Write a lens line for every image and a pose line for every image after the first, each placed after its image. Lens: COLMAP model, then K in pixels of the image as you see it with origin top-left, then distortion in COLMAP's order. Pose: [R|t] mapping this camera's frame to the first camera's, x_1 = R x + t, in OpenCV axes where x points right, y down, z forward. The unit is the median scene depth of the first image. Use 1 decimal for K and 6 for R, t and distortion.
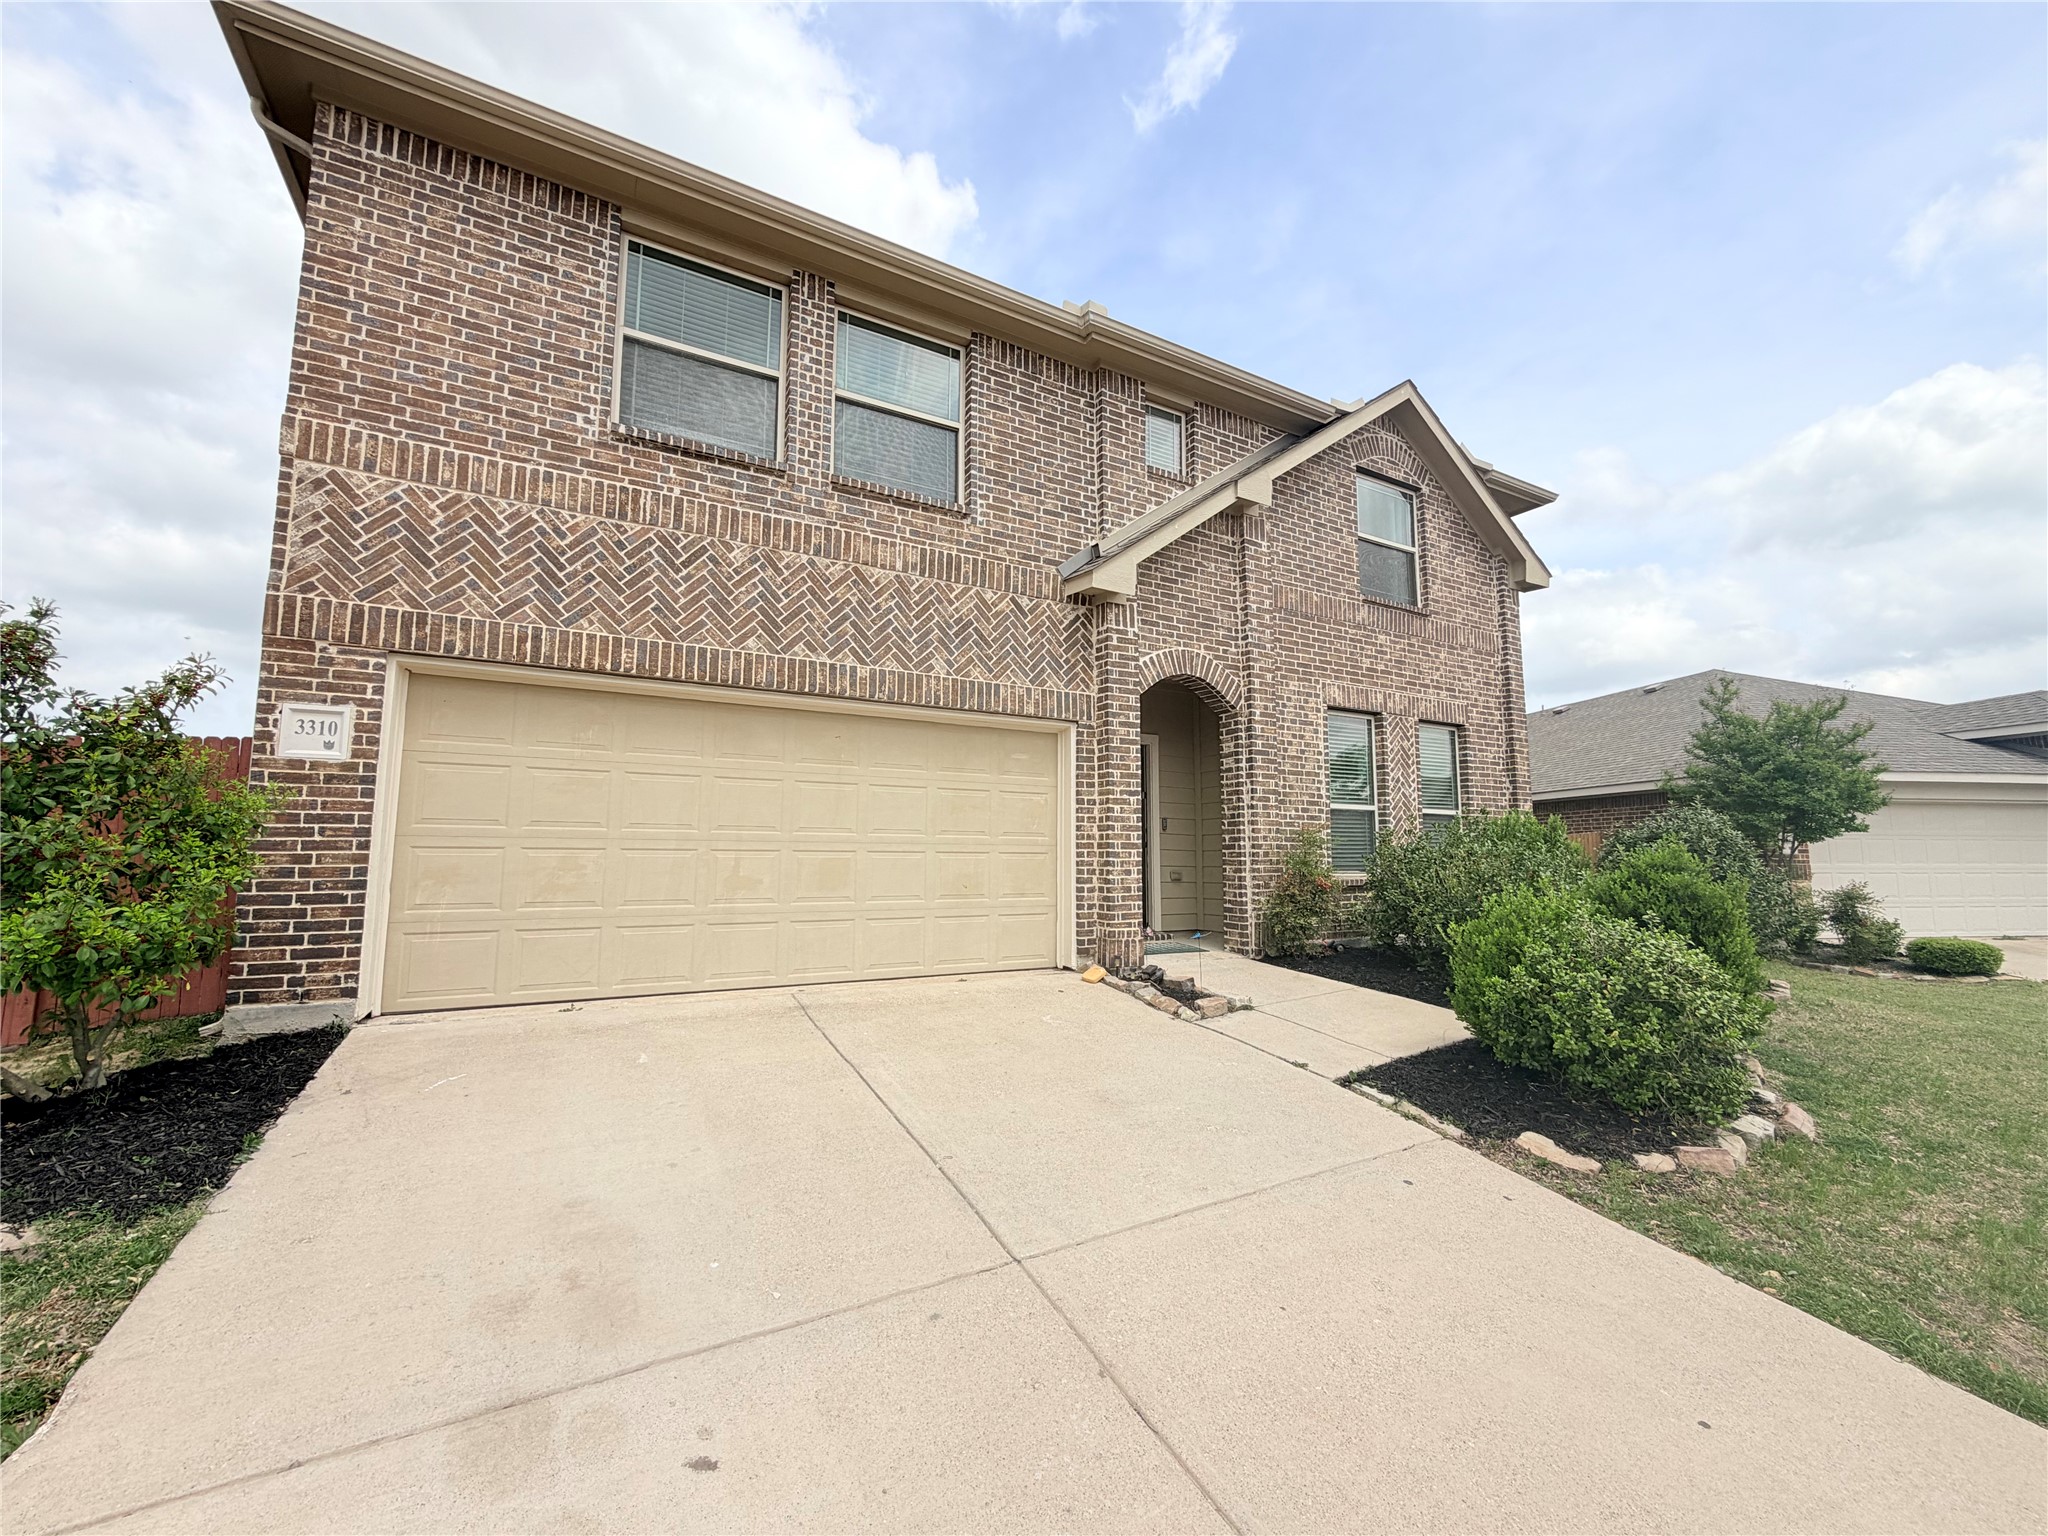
lens RADIAL K [[822.8, 0, 1022.9], [0, 822.8, 765.5], [0, 0, 1]] dist [-0.000604, 0.000312]
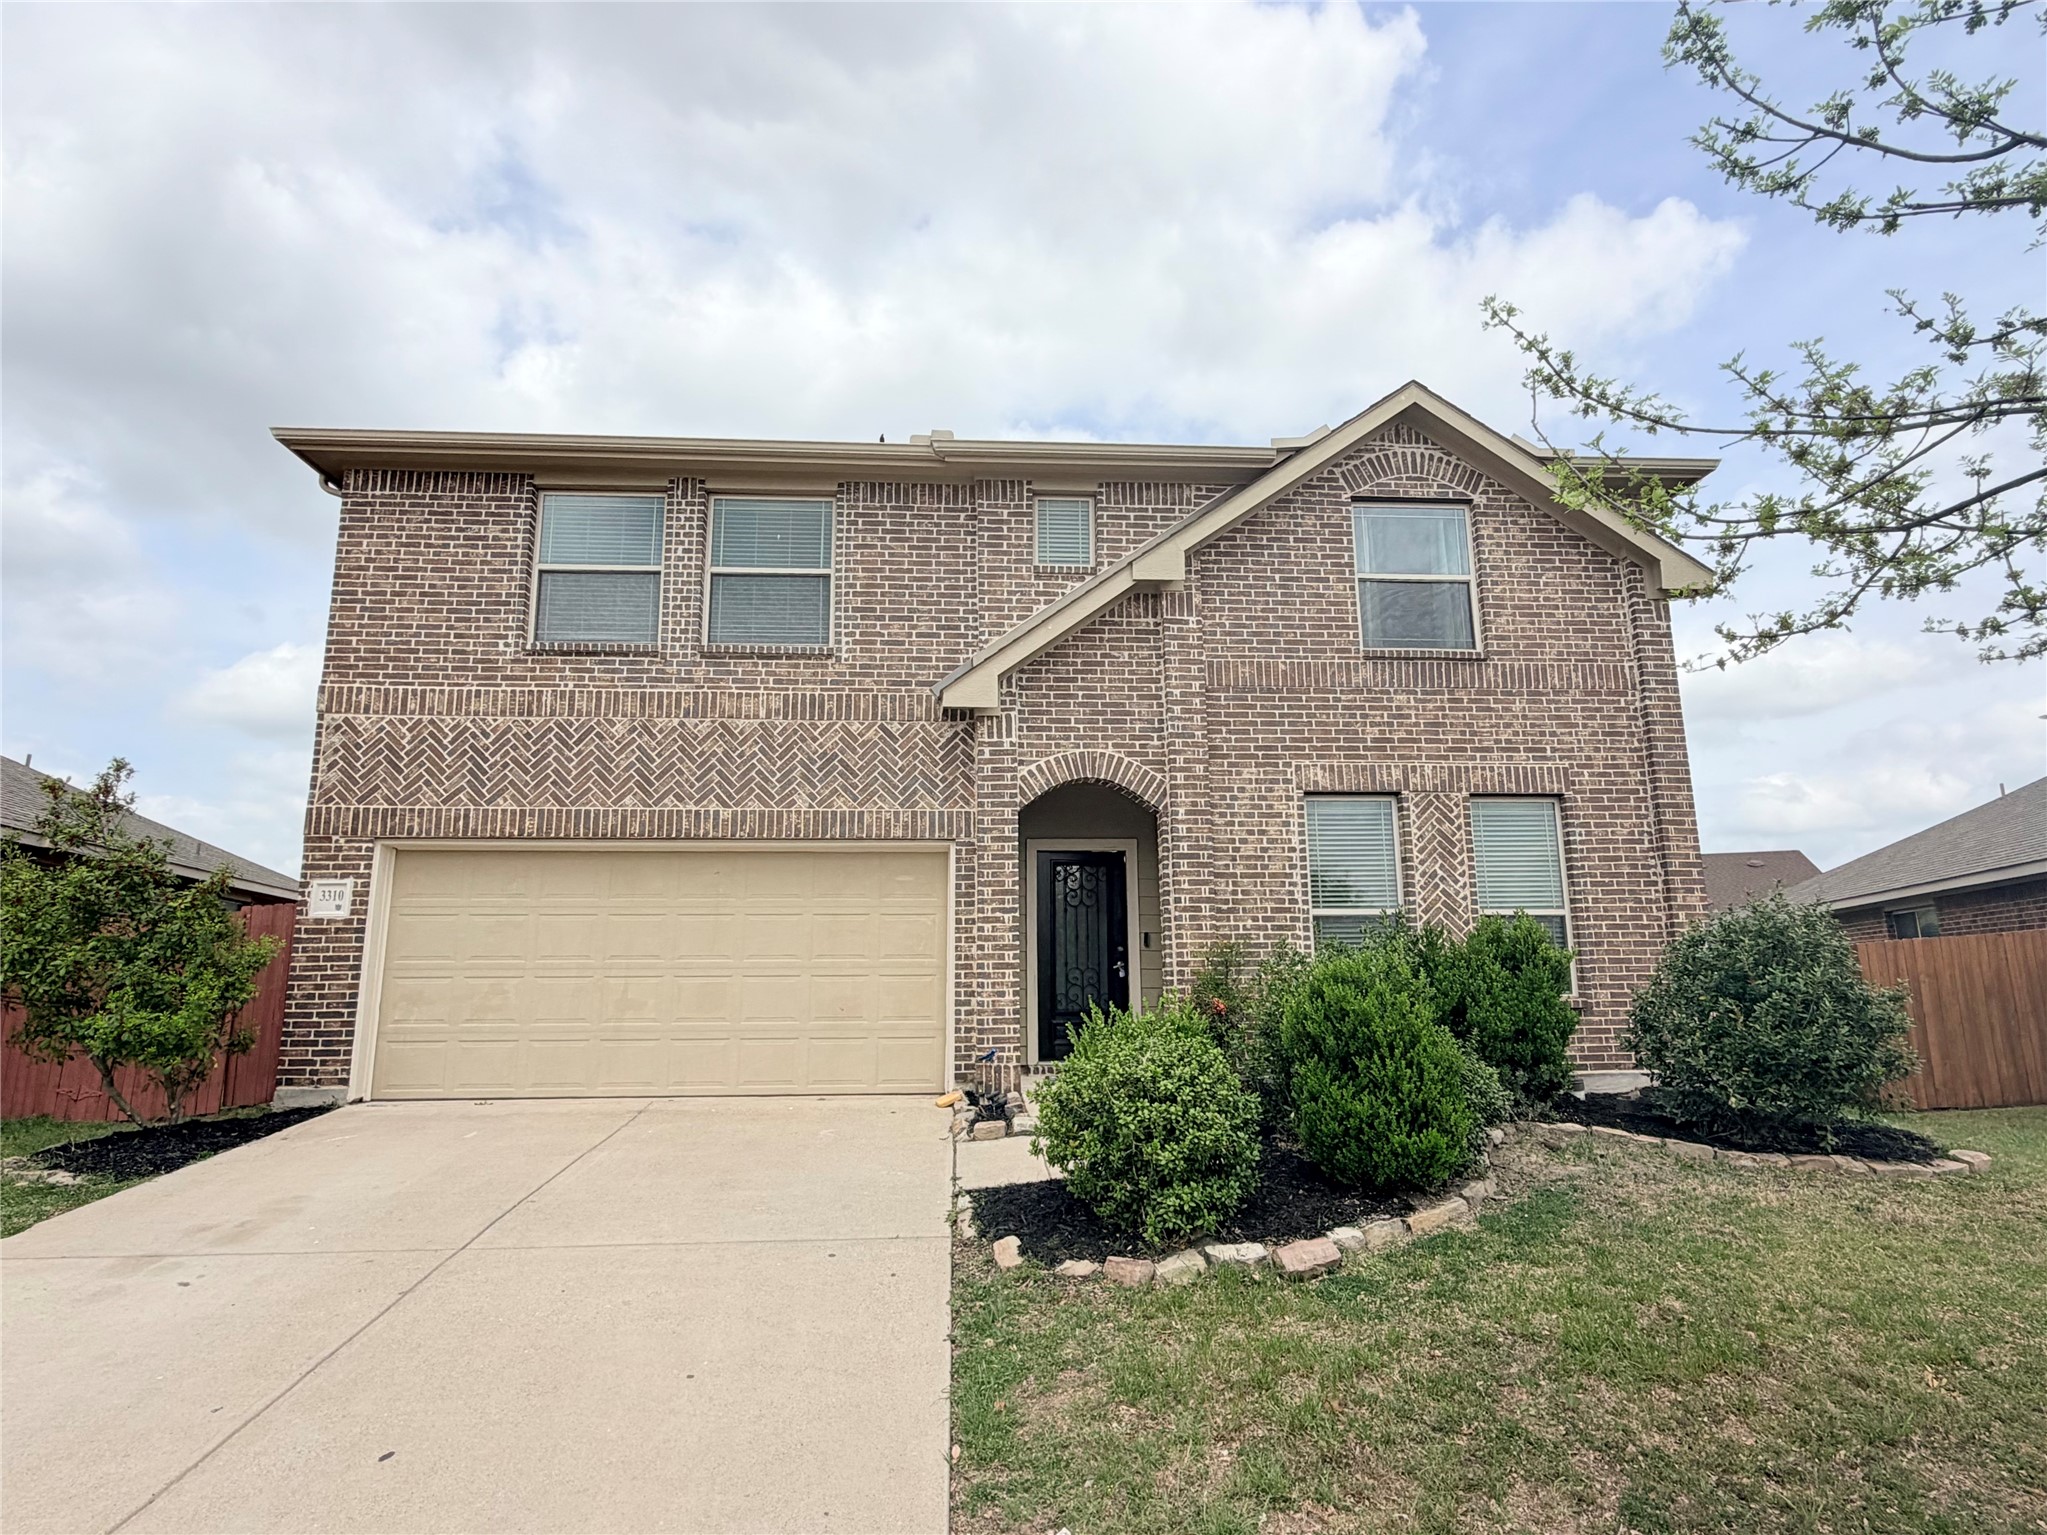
lens RADIAL K [[1104.5, 0, 1023.6], [0, 1104.5, 770.4], [0, 0, 1]] dist [0.000820, -0.000972]
pose [[0.902267, -0.094675, -0.420656, 0.806342], [0.059115, 0.993545, -0.096816, -0.003278], [0.427107, 0.062487, 0.902039, -0.187713]]
